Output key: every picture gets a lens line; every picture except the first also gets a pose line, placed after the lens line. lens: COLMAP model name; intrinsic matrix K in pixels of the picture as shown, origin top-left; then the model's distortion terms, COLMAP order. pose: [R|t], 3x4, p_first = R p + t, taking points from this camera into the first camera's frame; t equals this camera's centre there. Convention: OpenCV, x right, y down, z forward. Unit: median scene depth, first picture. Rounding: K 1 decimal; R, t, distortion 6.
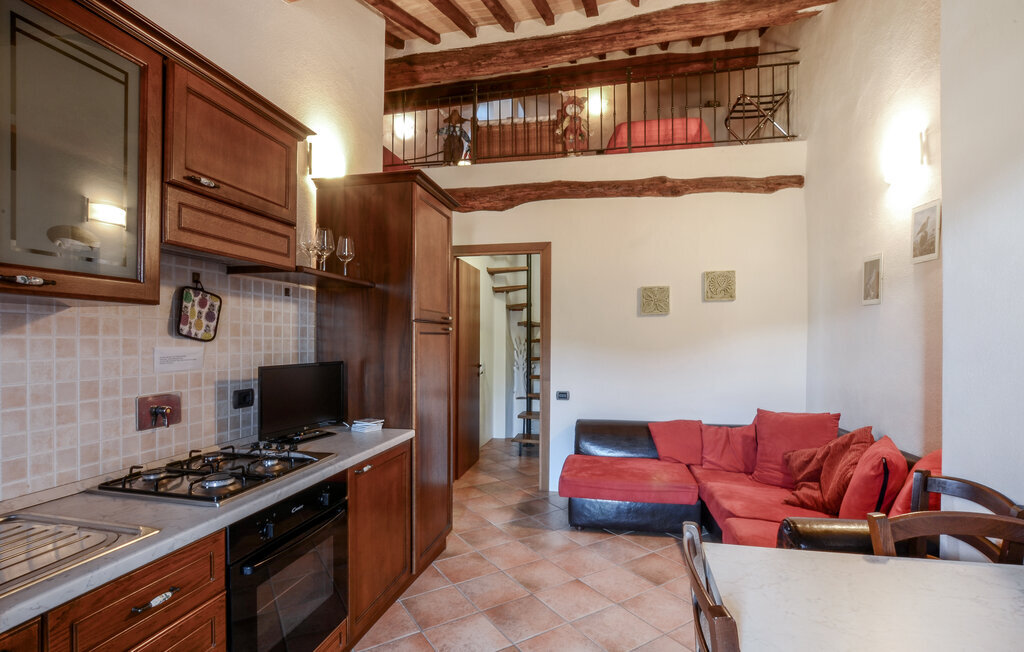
lens RADIAL K [[491.0, 0, 511.5], [0, 491.0, 342.8], [0, 0, 1]] dist [-0.020956, -0.000099]
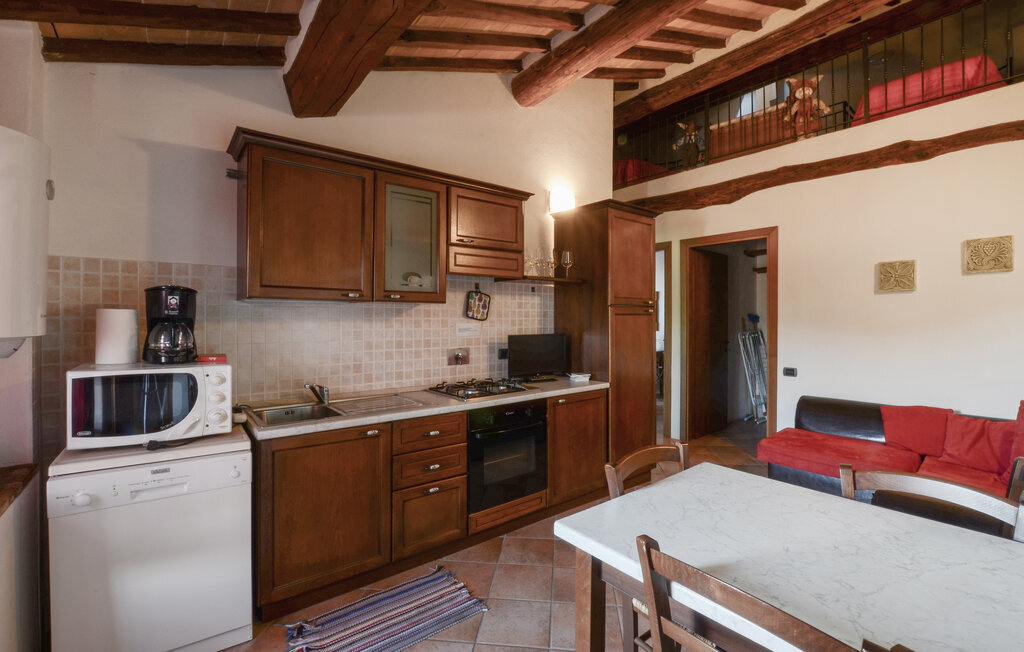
lens RADIAL K [[453.1, 0, 512.0], [0, 453.1, 326.0], [0, 0, 1]] dist [-0.002141, -0.000166]
pose [[0.784881, 0.007499, -0.619601, 0.393822], [-0.000855, 0.999939, 0.011019, -0.000909], [0.619646, -0.008119, 0.784839, -0.200923]]
